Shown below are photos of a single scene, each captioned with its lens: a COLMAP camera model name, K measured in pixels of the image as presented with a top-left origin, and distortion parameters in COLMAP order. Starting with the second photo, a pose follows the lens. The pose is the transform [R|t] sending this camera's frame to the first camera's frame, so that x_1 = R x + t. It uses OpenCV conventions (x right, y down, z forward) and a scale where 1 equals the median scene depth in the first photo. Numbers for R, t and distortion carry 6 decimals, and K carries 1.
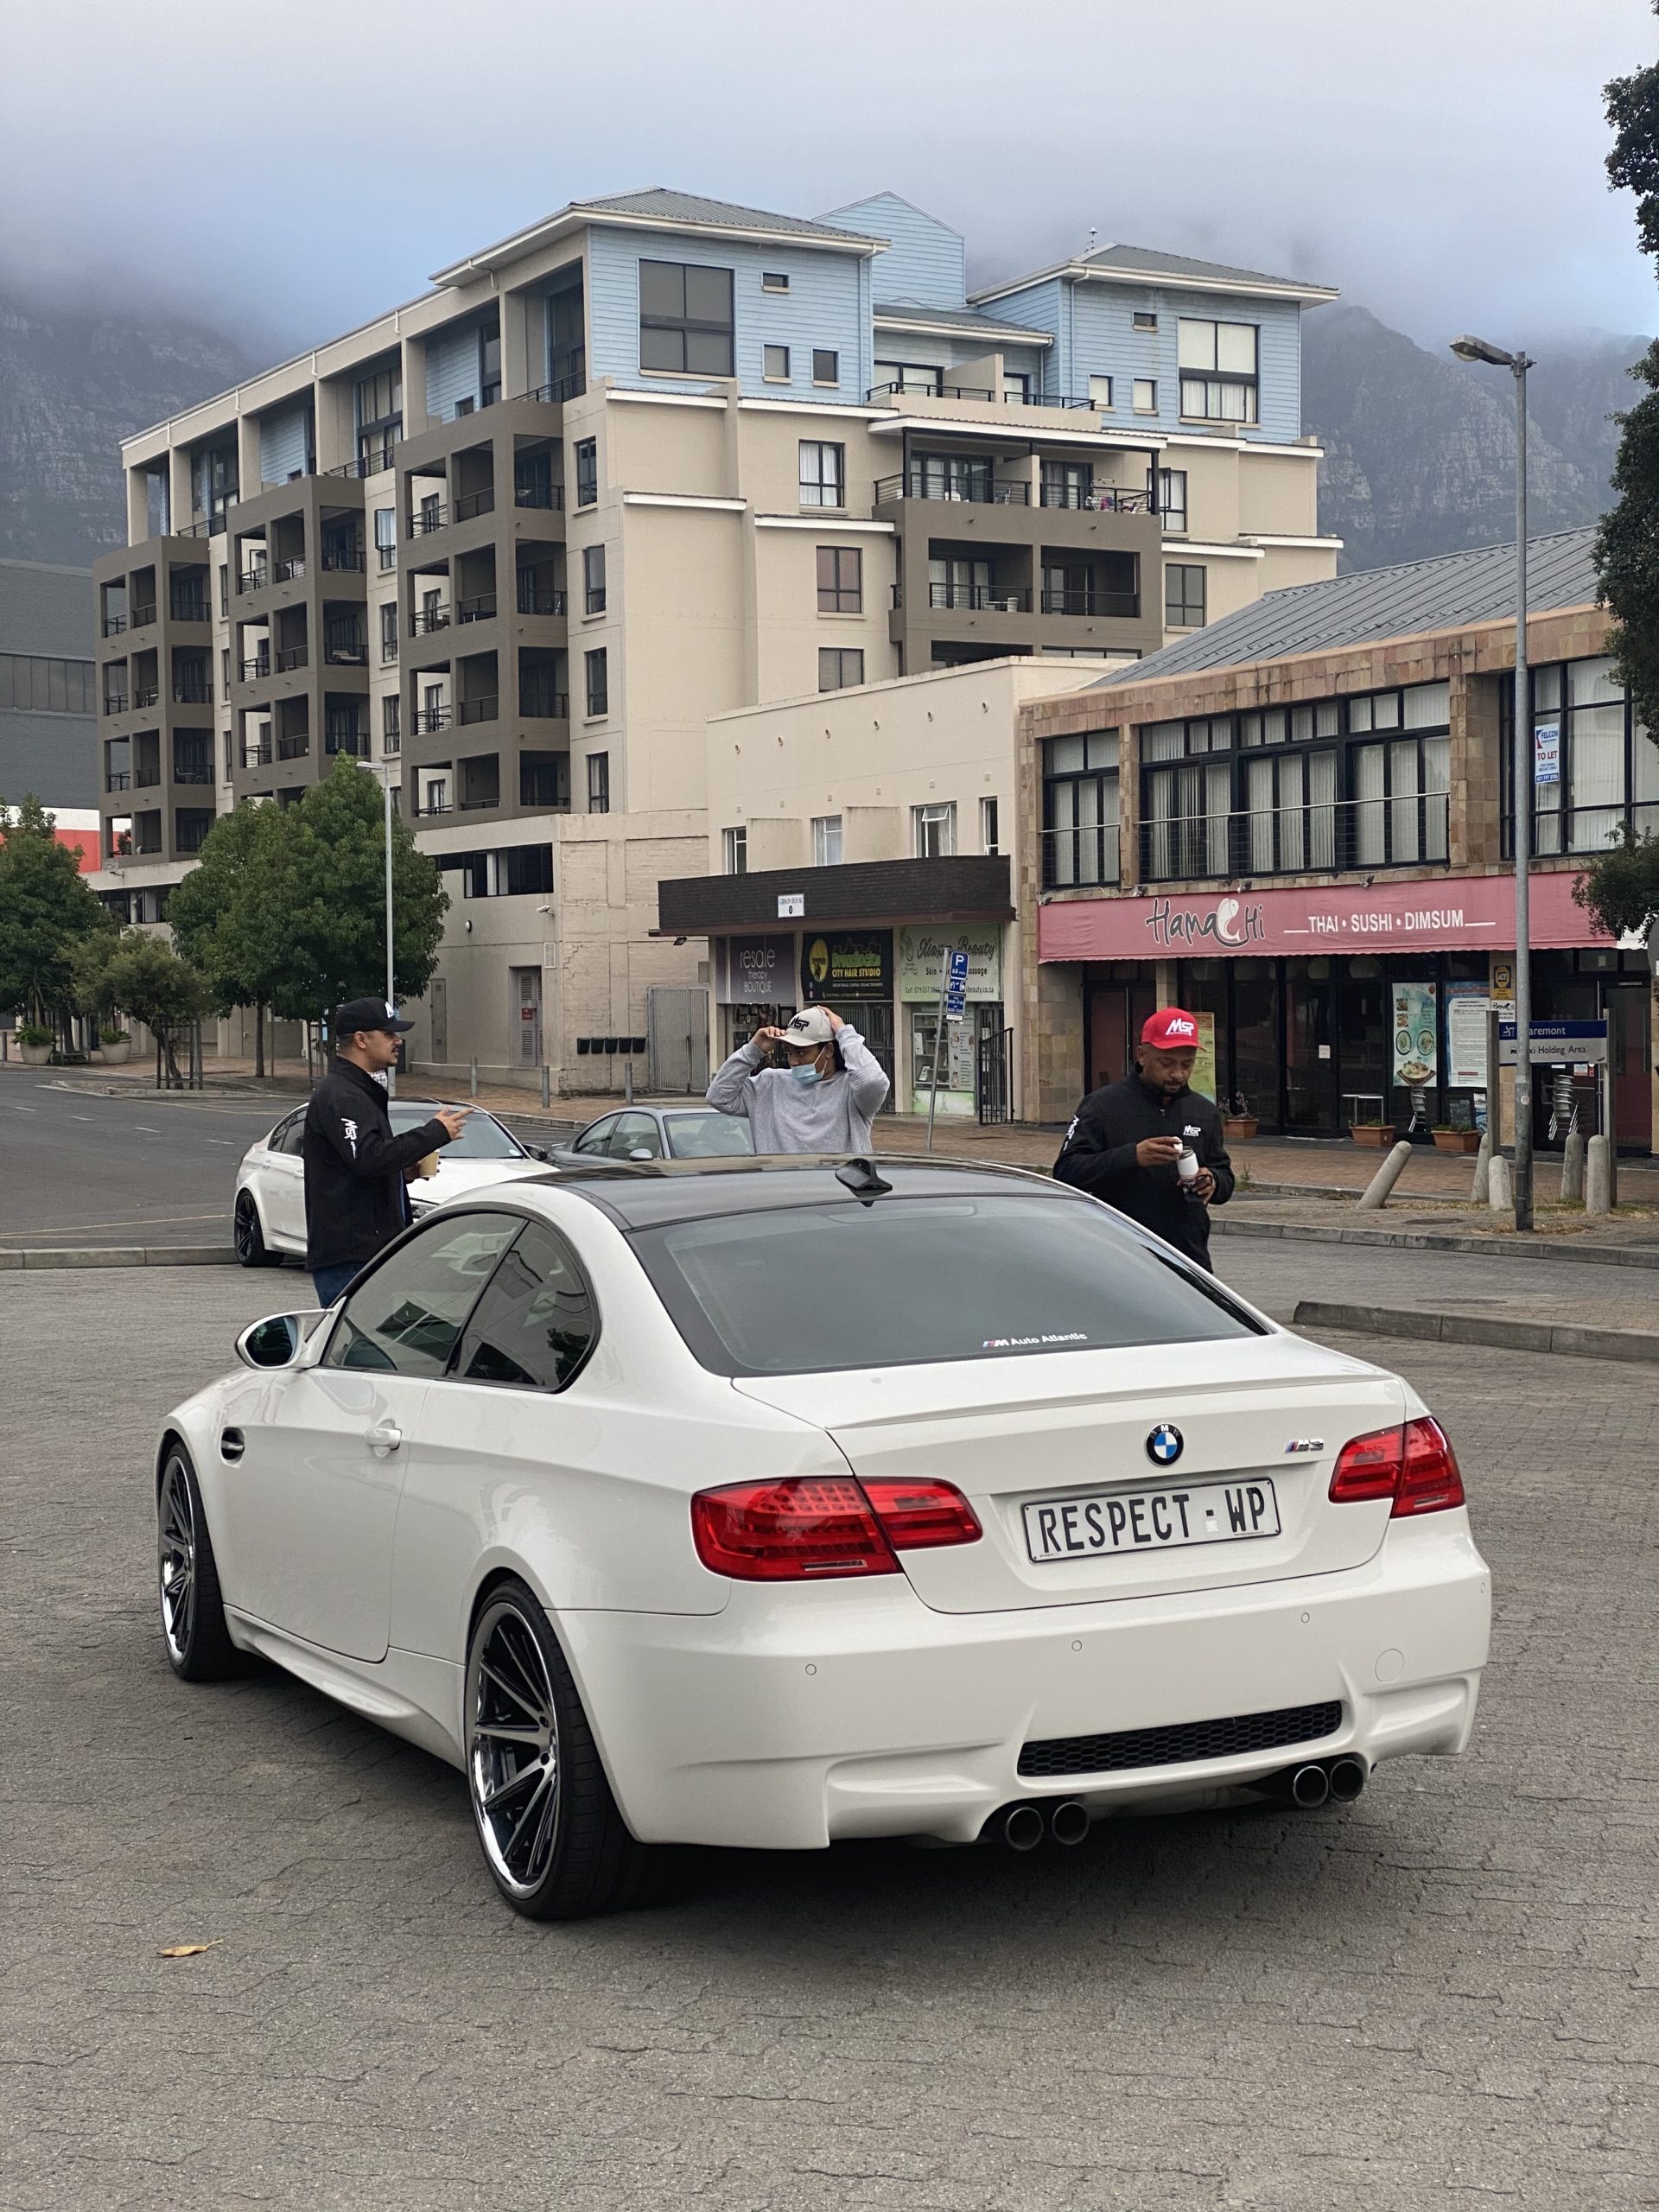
lens RADIAL K [[3265.2, 0, 835.6], [0, 3265.2, 1112.0], [0, 0, 1]] dist [0.141262, 0.000000]
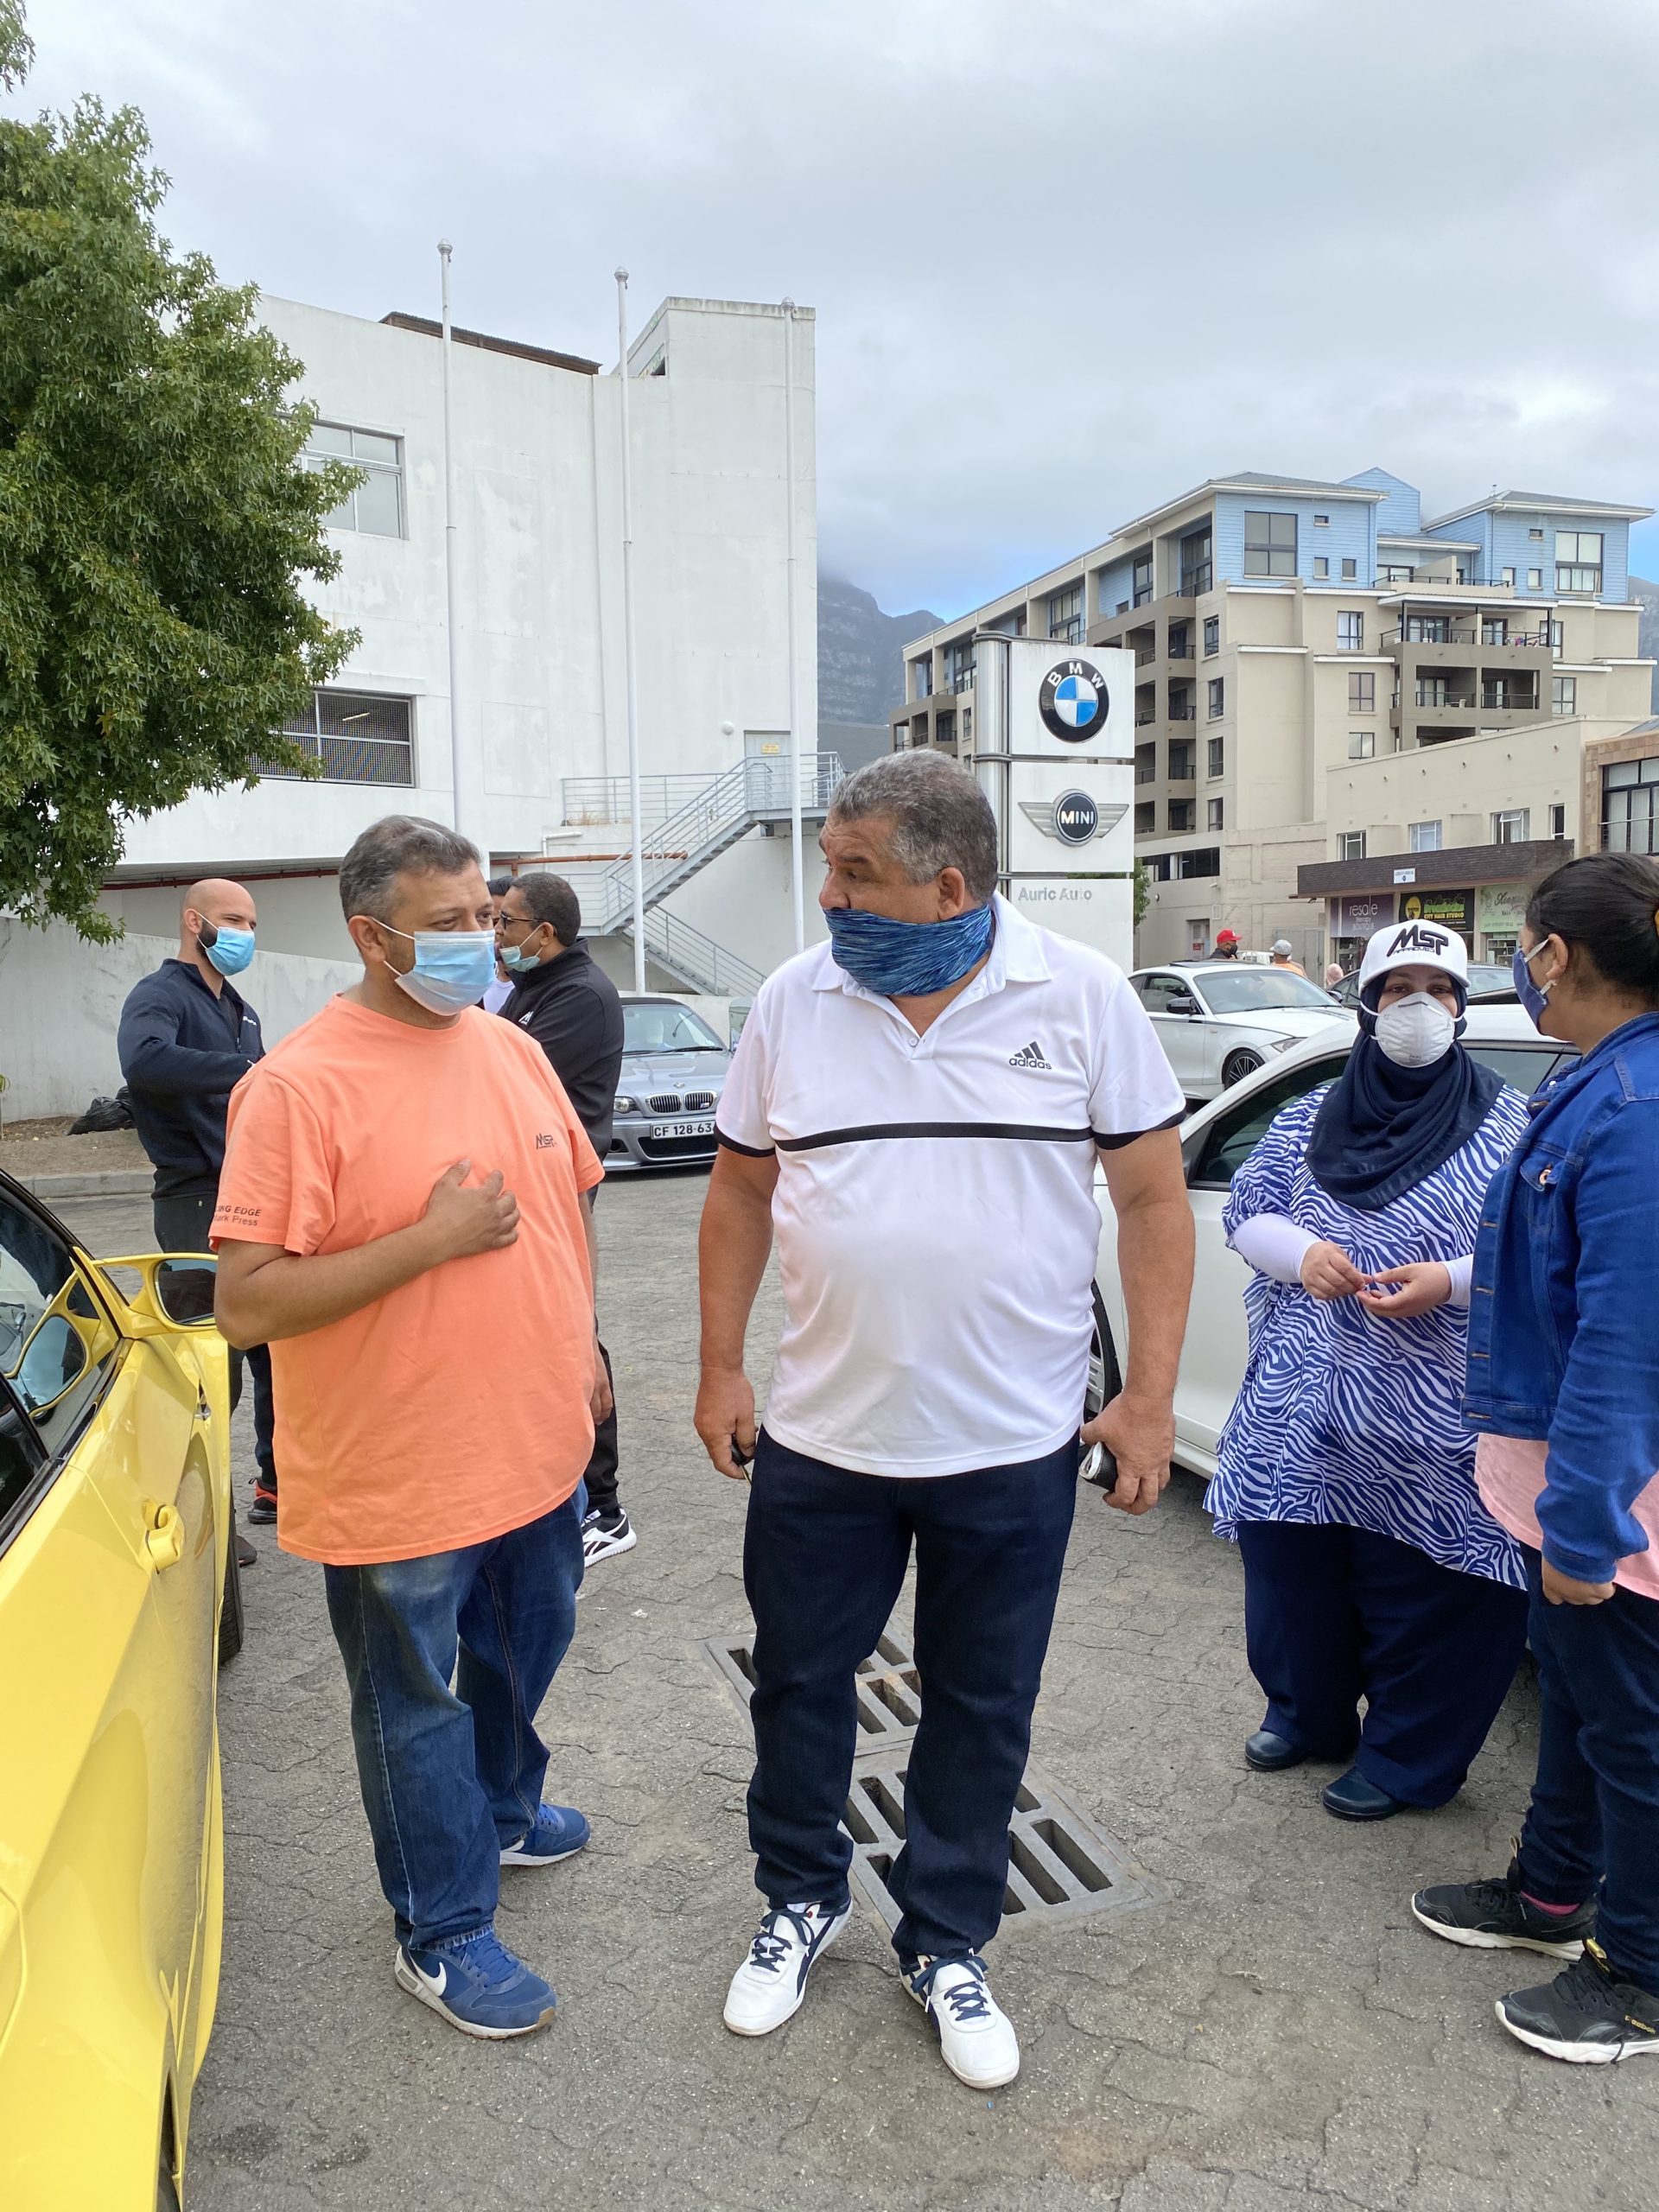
lens RADIAL K [[1681.4, 0, 846.1], [0, 1681.4, 1162.5], [0, 0, 1]] dist [0.029206, -0.030649]
pose [[0.980109, 0.015487, -0.197855, -0.083877], [0.002364, 0.995969, 0.089668, 0.003580], [0.198446, -0.088352, 0.976122, 0.057956]]
